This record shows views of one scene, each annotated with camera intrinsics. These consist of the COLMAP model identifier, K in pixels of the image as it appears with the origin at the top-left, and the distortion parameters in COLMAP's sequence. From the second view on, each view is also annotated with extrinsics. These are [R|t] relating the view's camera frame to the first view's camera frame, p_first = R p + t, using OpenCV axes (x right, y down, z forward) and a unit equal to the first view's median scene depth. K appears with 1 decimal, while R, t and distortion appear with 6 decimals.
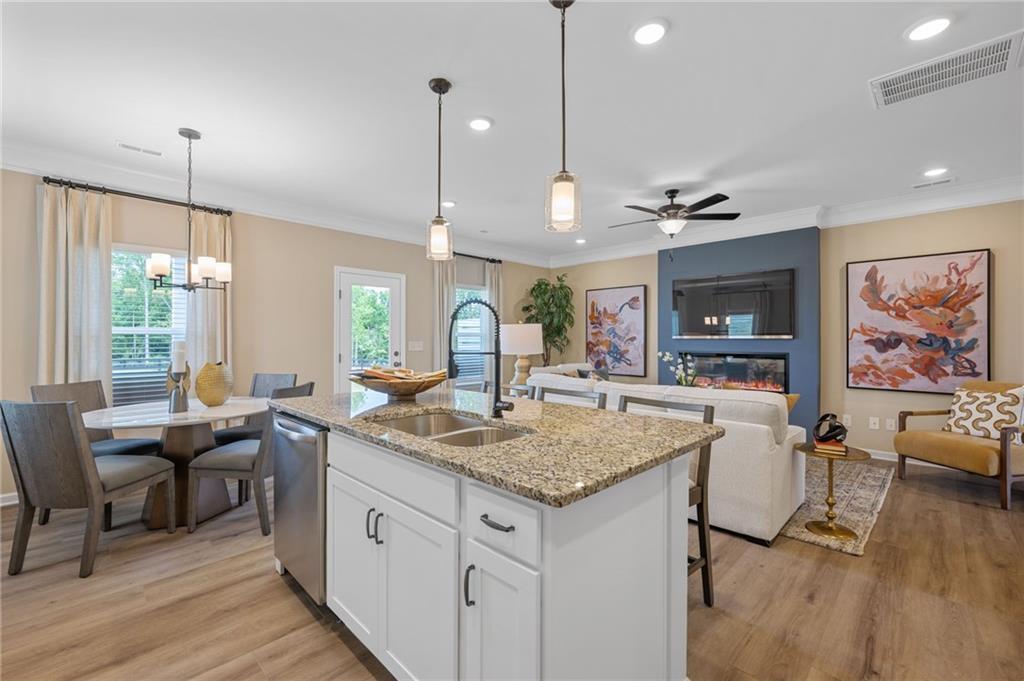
lens RADIAL K [[429.2, 0, 507.4], [0, 429.2, 335.9], [0, 0, 1]] dist [-0.000171, 0.000168]
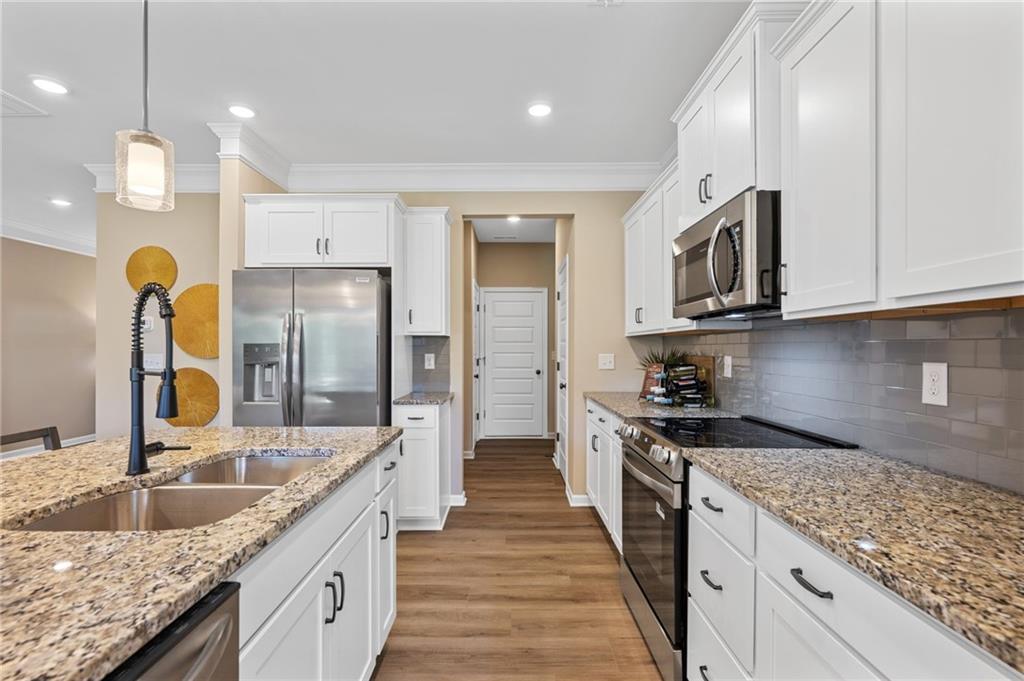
lens RADIAL K [[472.4, 0, 507.4], [0, 472.4, 349.6], [0, 0, 1]] dist [0.002487, 0.000374]
pose [[-0.705004, -0.002752, 0.709198, -0.610484], [-0.005025, 0.999987, -0.001115, 0.005805], [-0.709185, -0.004349, -0.705009, 0.754158]]
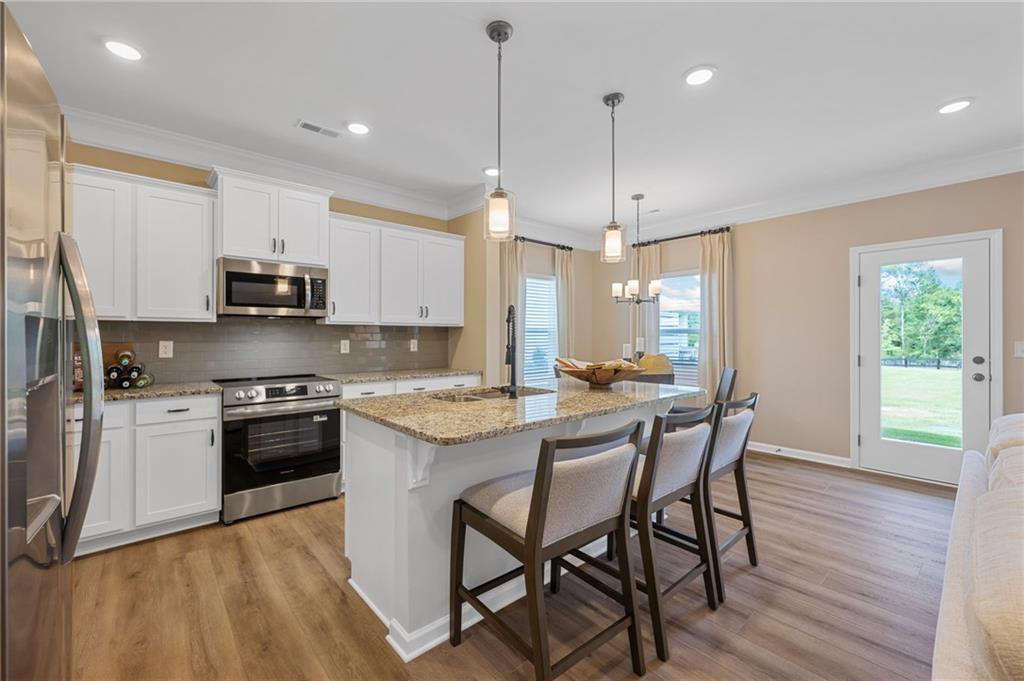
lens RADIAL K [[422.1, 0, 506.6], [0, 422.1, 334.5], [0, 0, 1]] dist [0.000026, -0.000137]
pose [[-0.072048, -0.005502, -0.997386, 0.822182], [0.004747, 0.999972, -0.005859, 0.008654], [0.997390, -0.005157, -0.072020, 0.729531]]
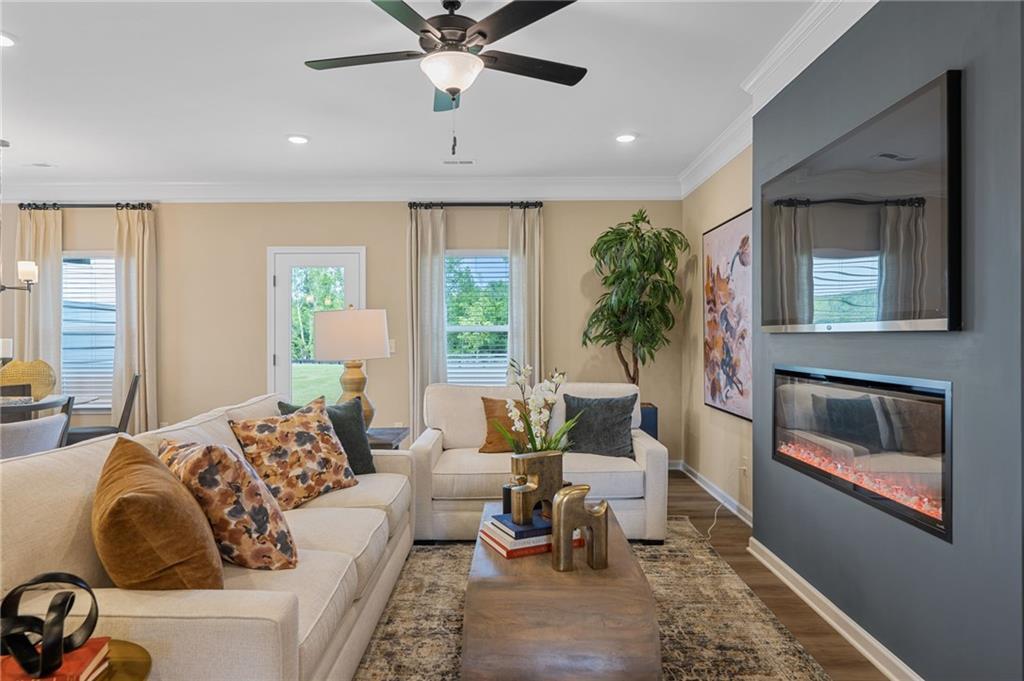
lens RADIAL K [[597.4, 0, 507.6], [0, 597.4, 336.1], [0, 0, 1]] dist [-0.001535, -0.000755]
pose [[0.698207, -0.002429, -0.715892, 1.333817], [0.007058, 0.999969, 0.003491, 0.011740], [0.715861, -0.007490, 0.698202, 0.969038]]
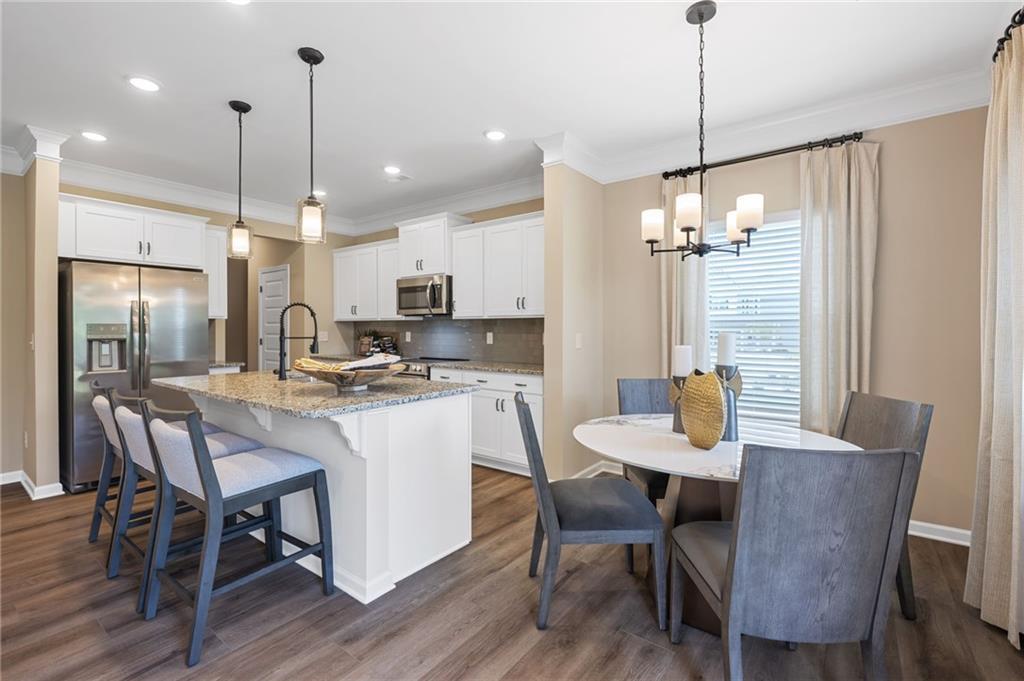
lens RADIAL K [[455.9, 0, 509.3], [0, 455.9, 331.4], [0, 0, 1]] dist [-0.002009, -0.000367]
pose [[-0.990533, -0.001626, -0.137263, -0.405593], [-0.001574, 0.999999, -0.000489, 0.013422], [0.137264, -0.000269, -0.990535, 1.836536]]
